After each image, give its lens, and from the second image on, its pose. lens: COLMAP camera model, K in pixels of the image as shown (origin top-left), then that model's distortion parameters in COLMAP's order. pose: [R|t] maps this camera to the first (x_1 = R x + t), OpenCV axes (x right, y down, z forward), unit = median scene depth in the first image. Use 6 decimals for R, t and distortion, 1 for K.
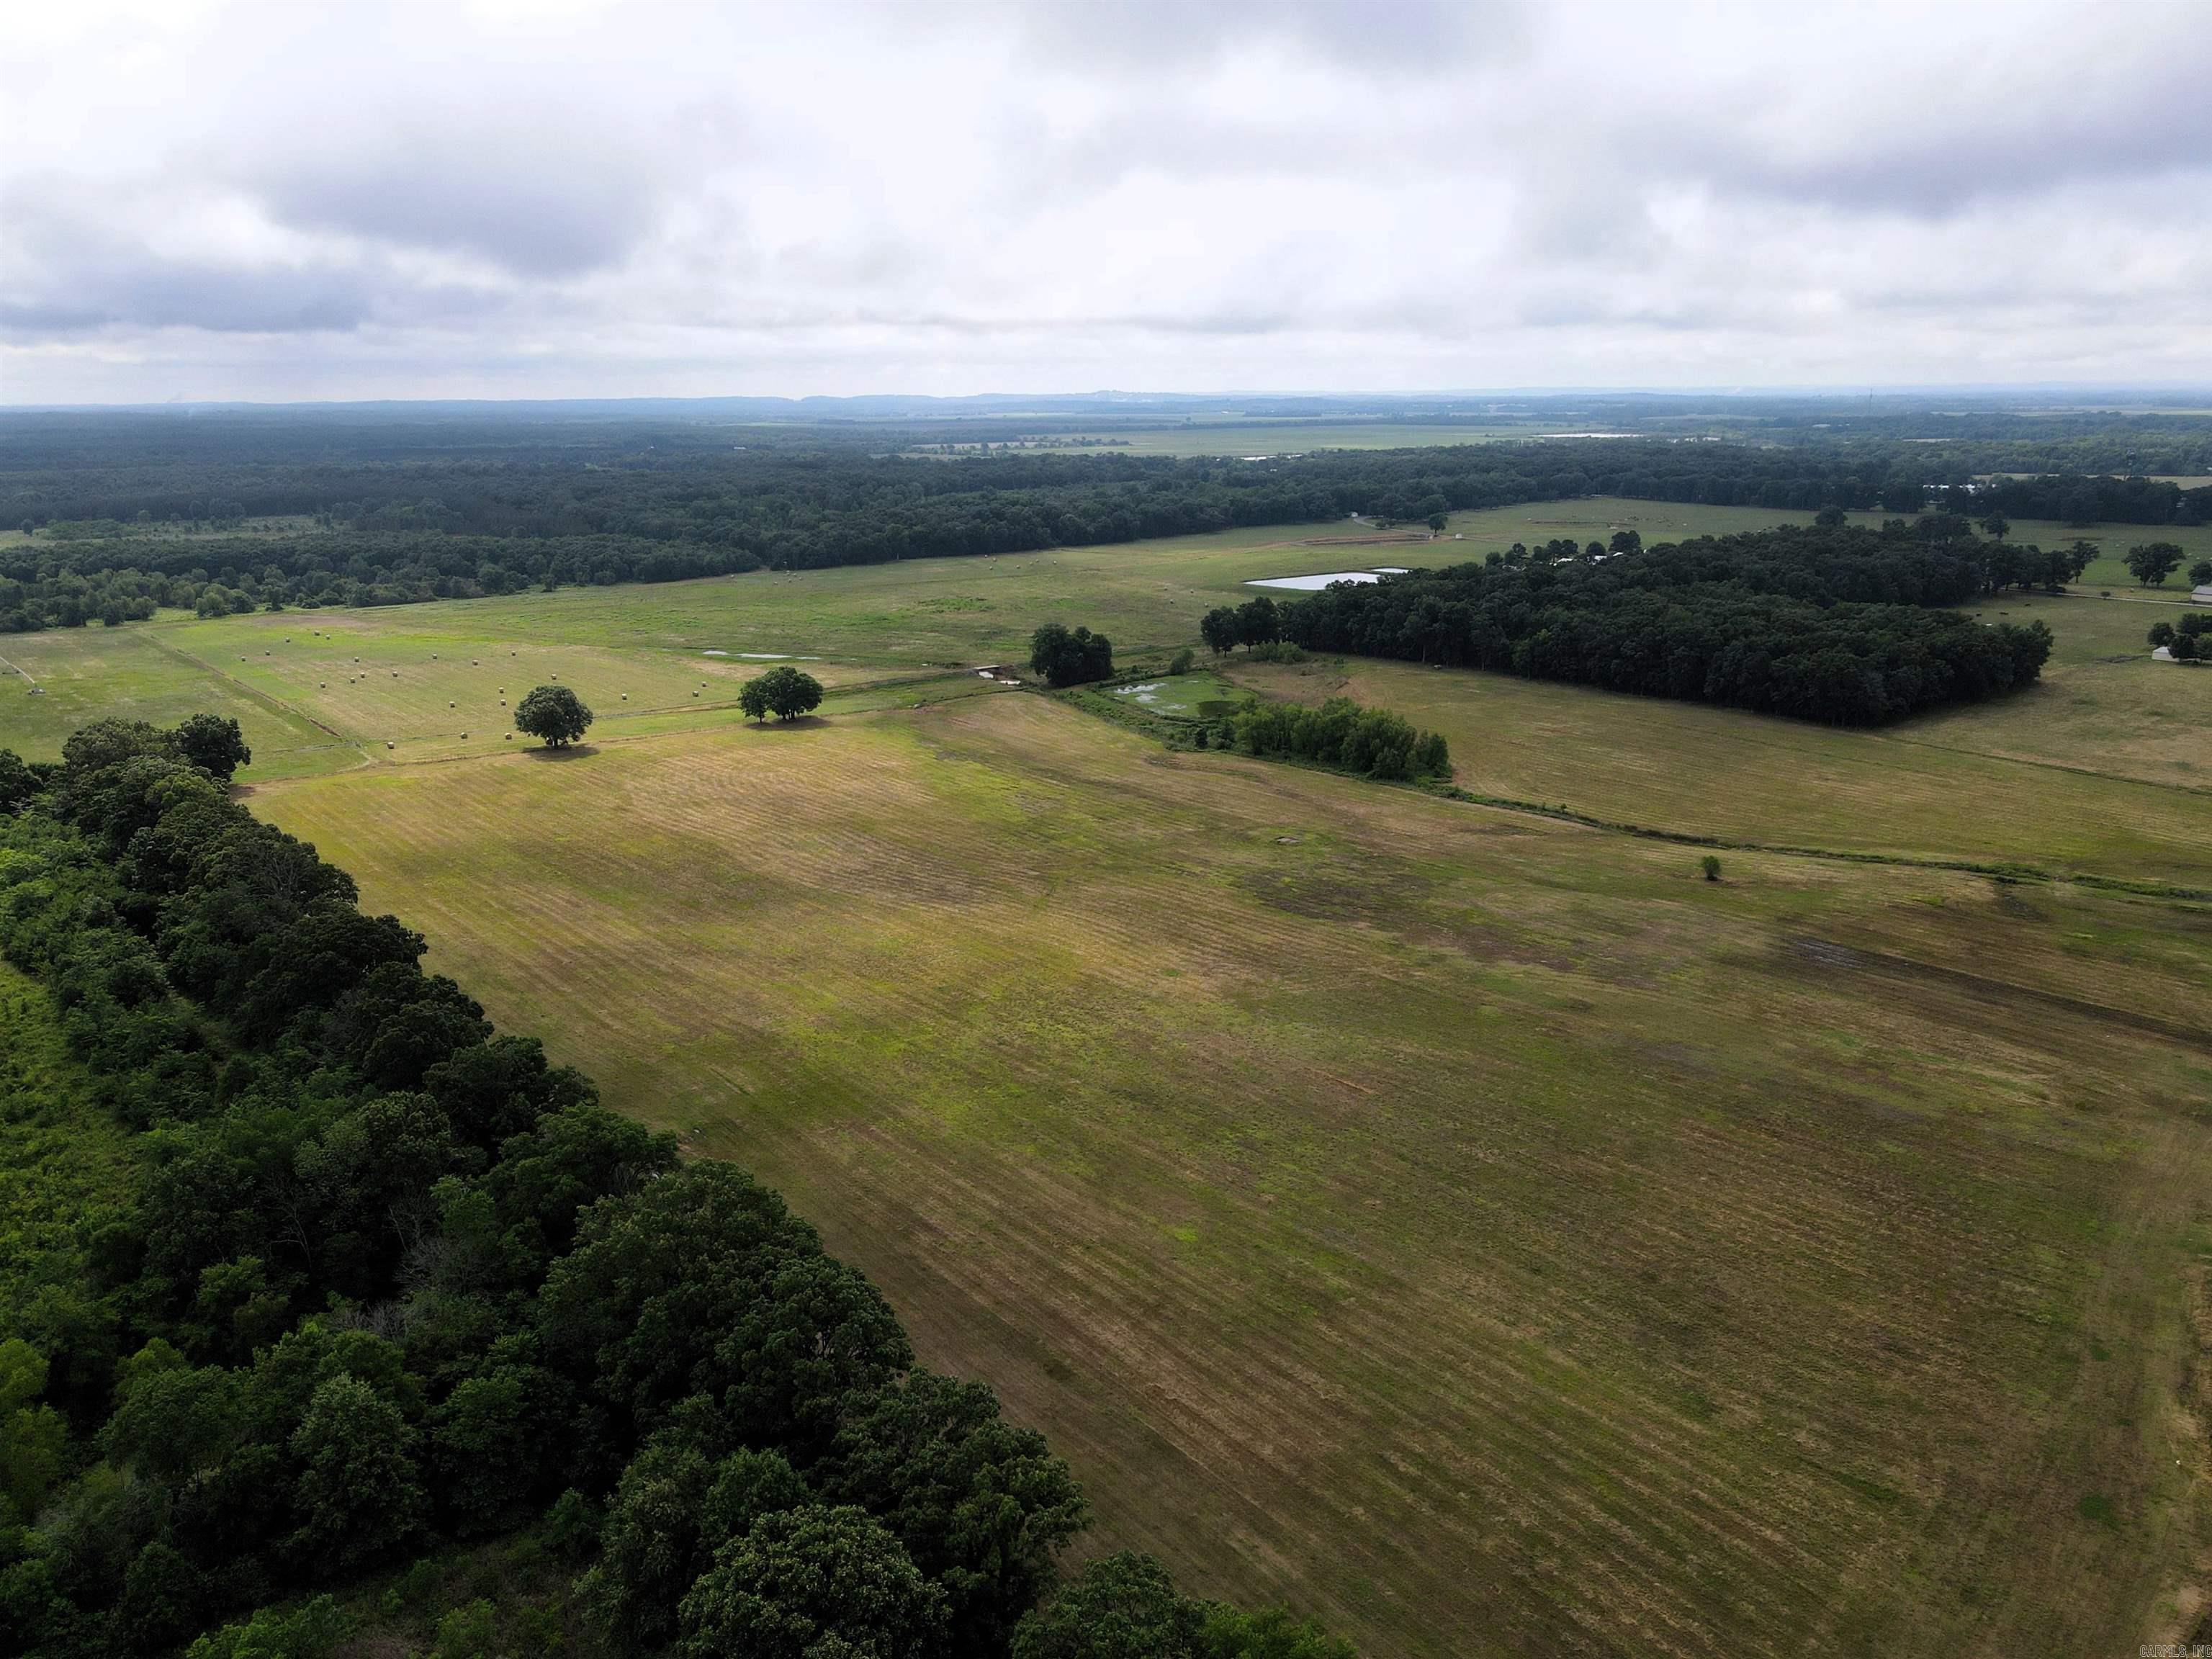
lens RADIAL K [[1625.7, 0, 1095.6], [0, 1625.7, 831.4], [0, 0, 1]] dist [-0.002467, 0.050089]
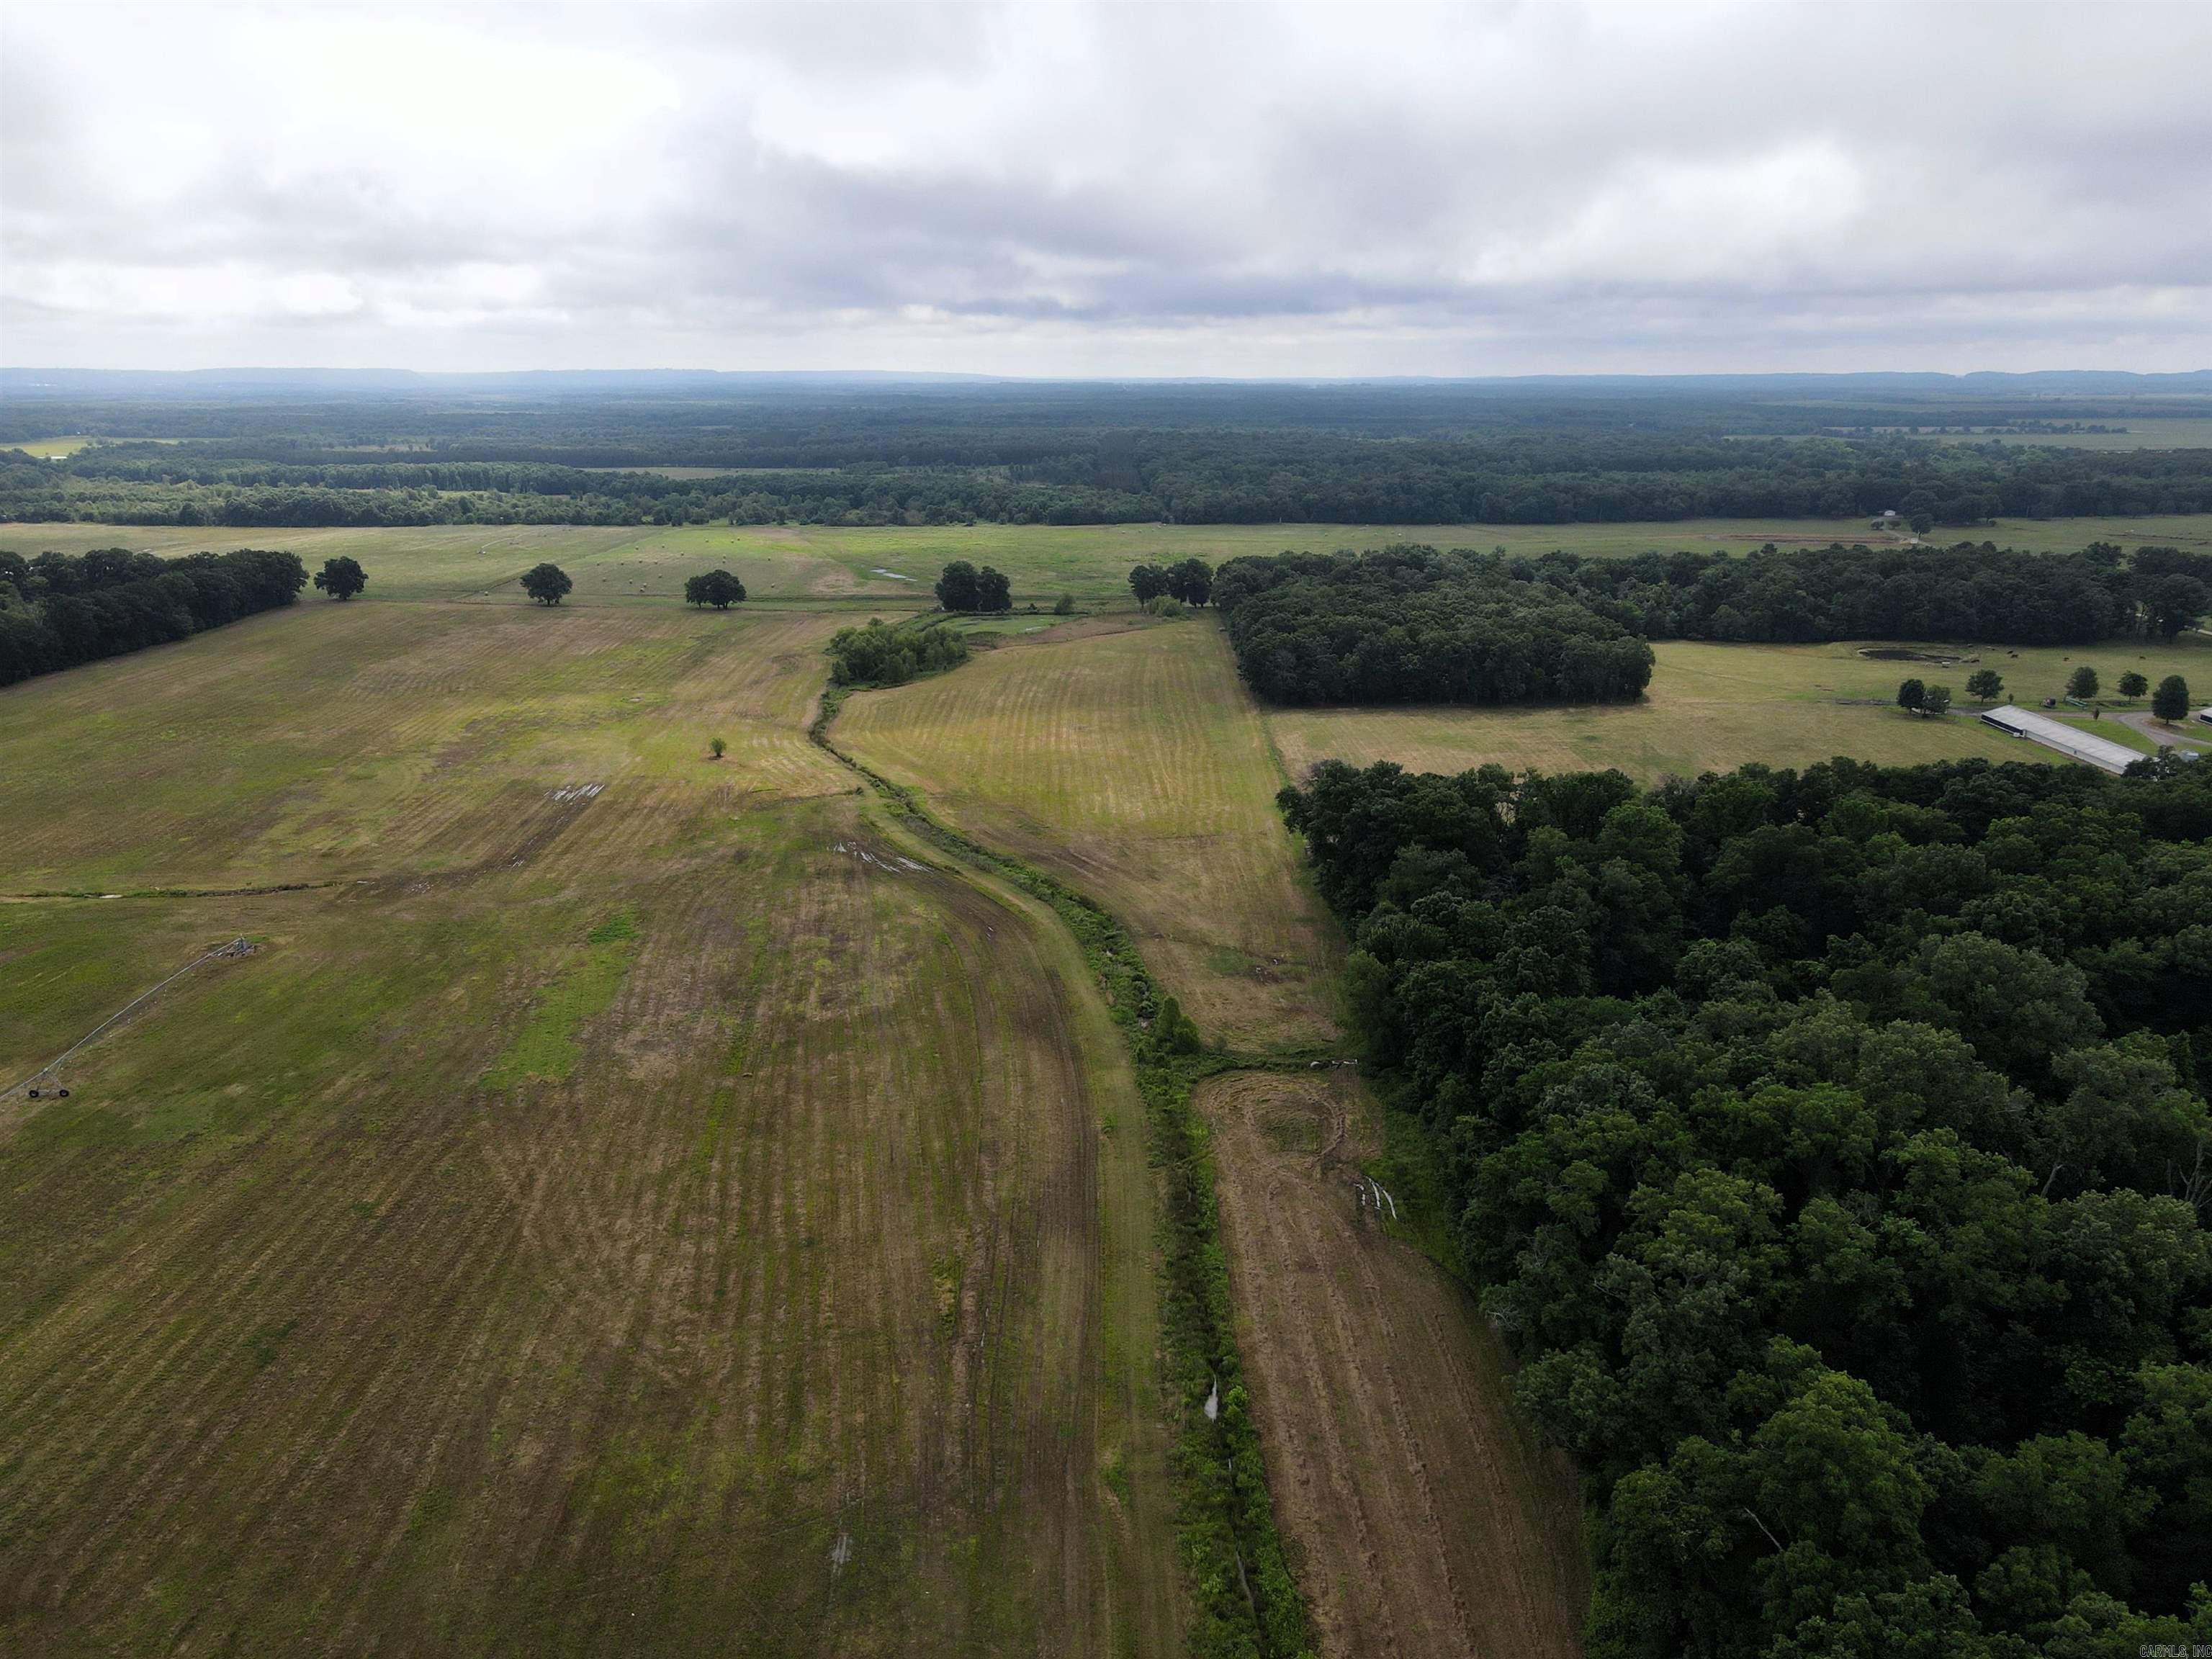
lens RADIAL K [[1625.7, 0, 1095.6], [0, 1625.7, 831.4], [0, 0, 1]] dist [-0.002467, 0.050089]
pose [[0.774870, 0.178964, -0.606257, 1.548650], [-0.170706, 0.982695, 0.071904, -0.061180], [0.608634, 0.047775, 0.792011, 0.185586]]
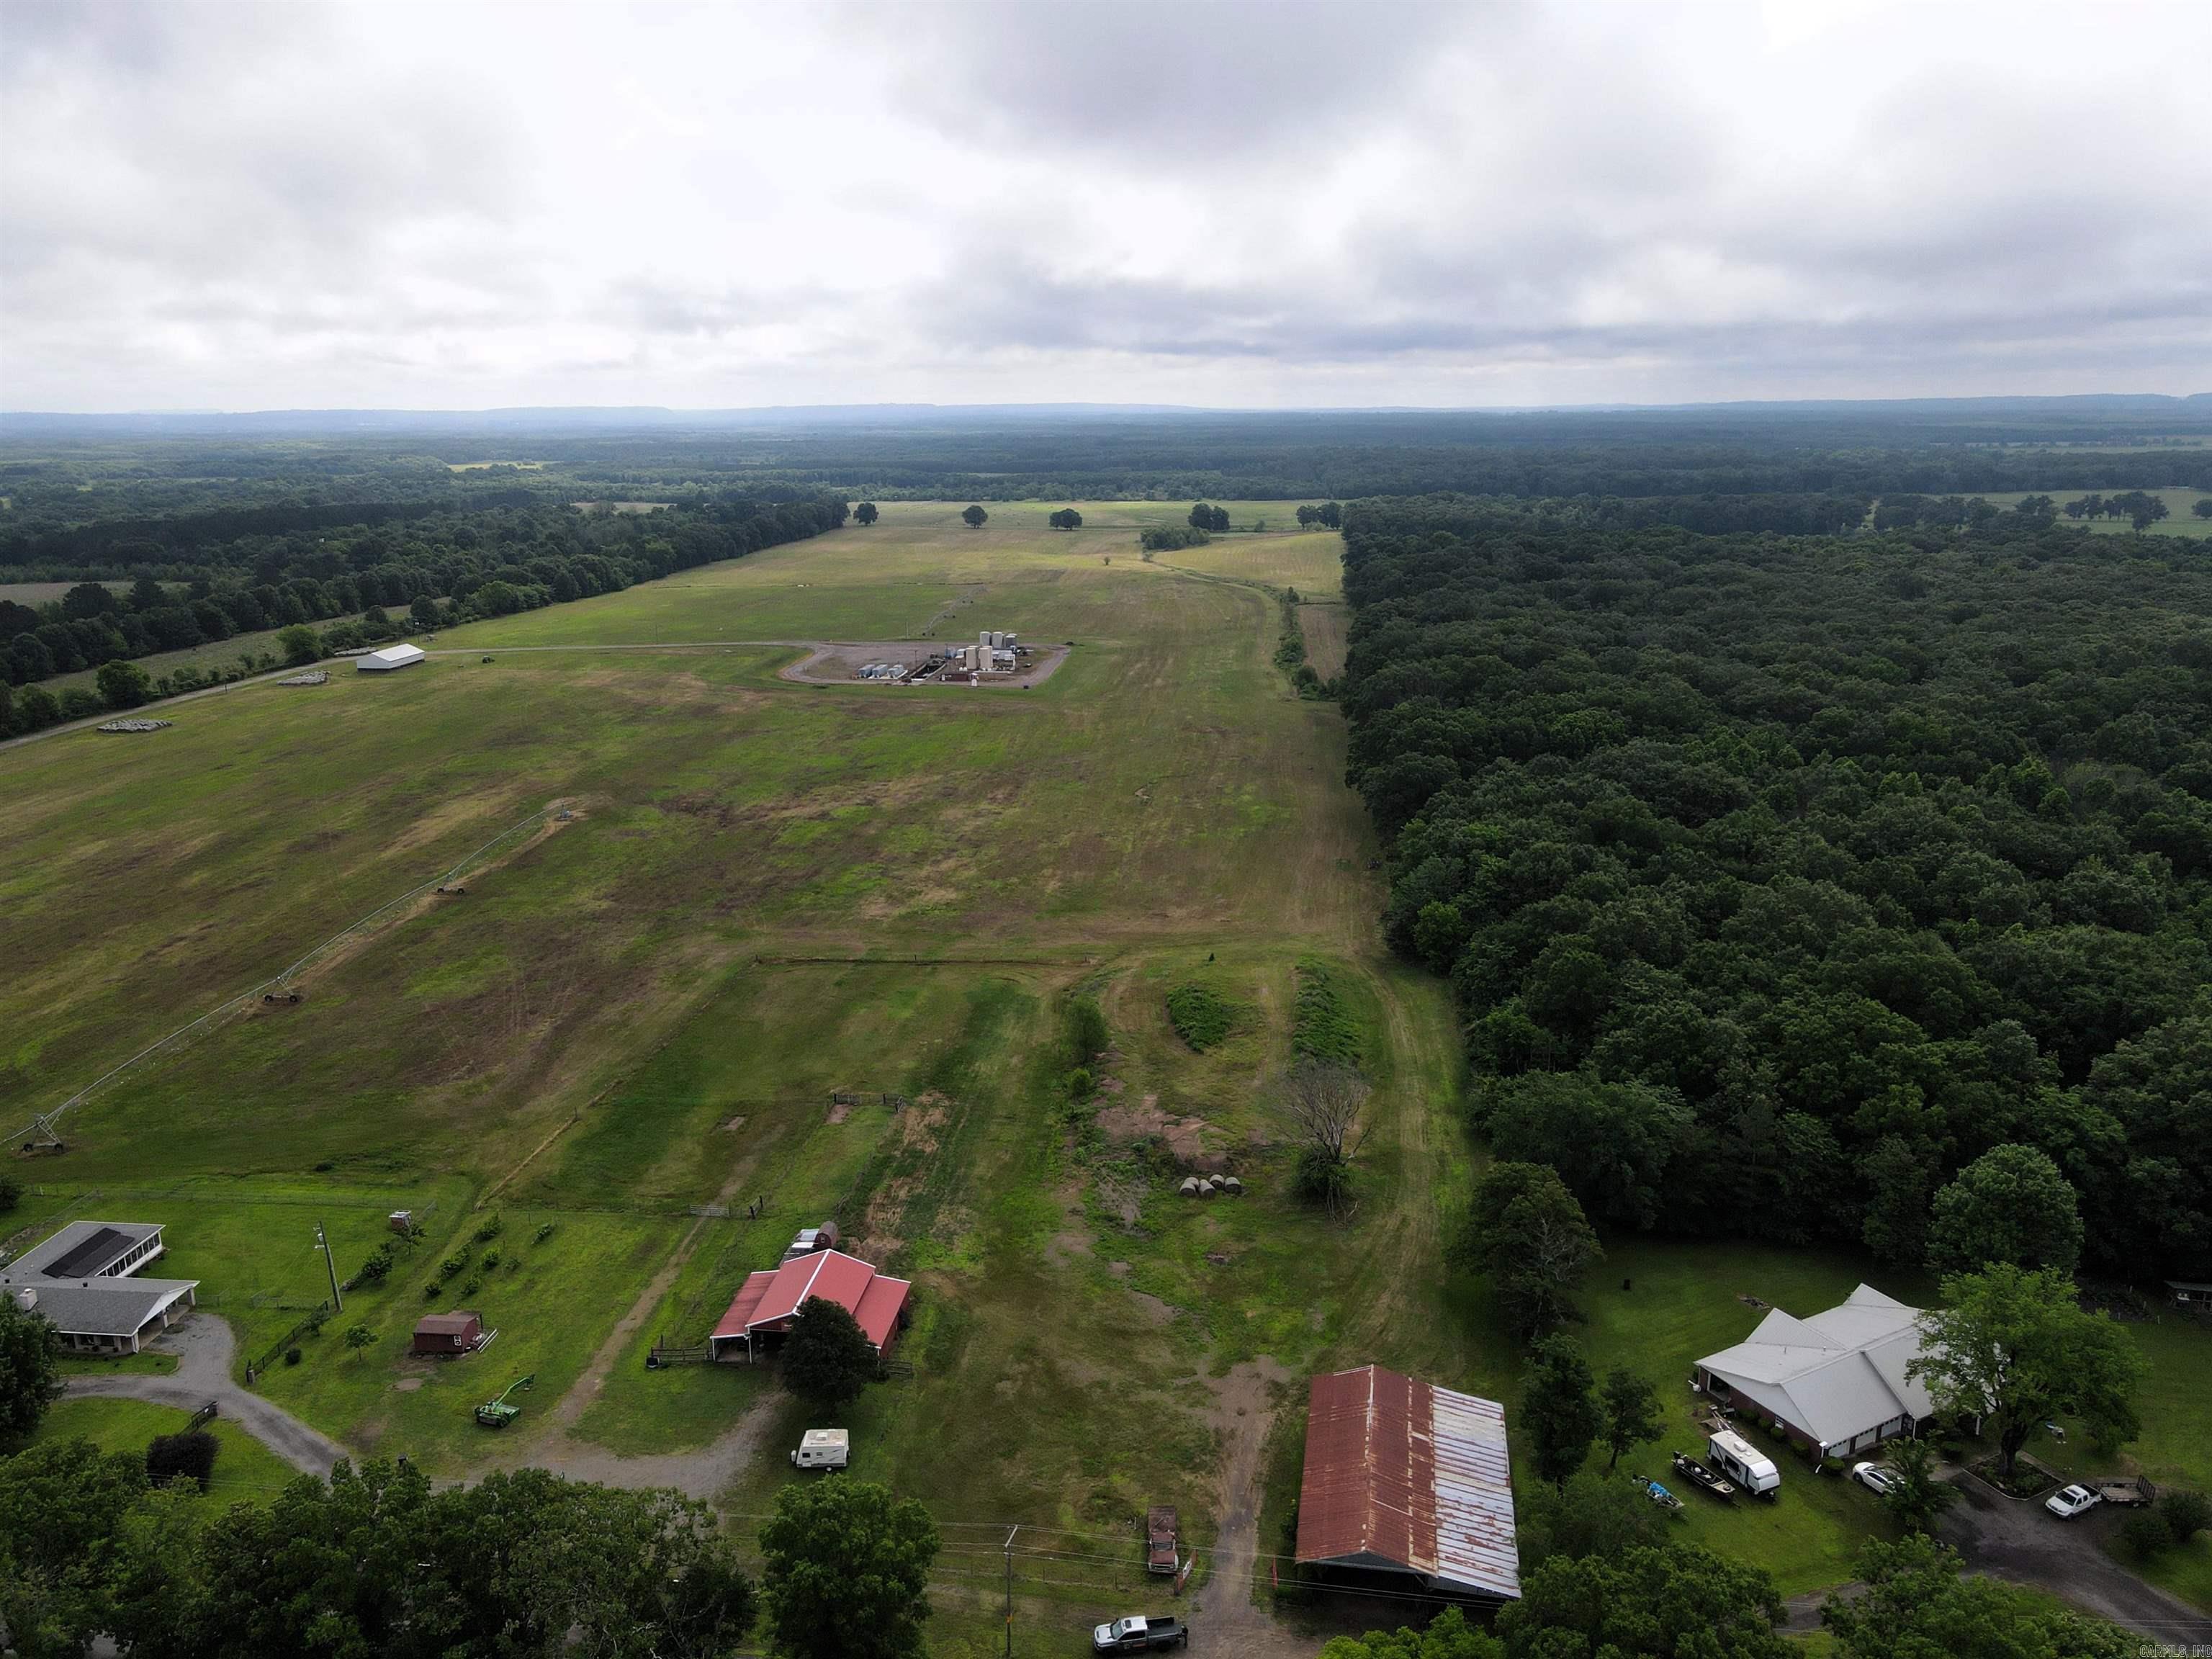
lens RADIAL K [[1625.7, 0, 1095.6], [0, 1625.7, 831.4], [0, 0, 1]] dist [-0.002467, 0.050089]
pose [[0.695062, 0.183727, -0.695078, 2.769898], [-0.184619, 0.979988, 0.074421, 0.318690], [0.694841, 0.076598, 0.715073, -1.200288]]
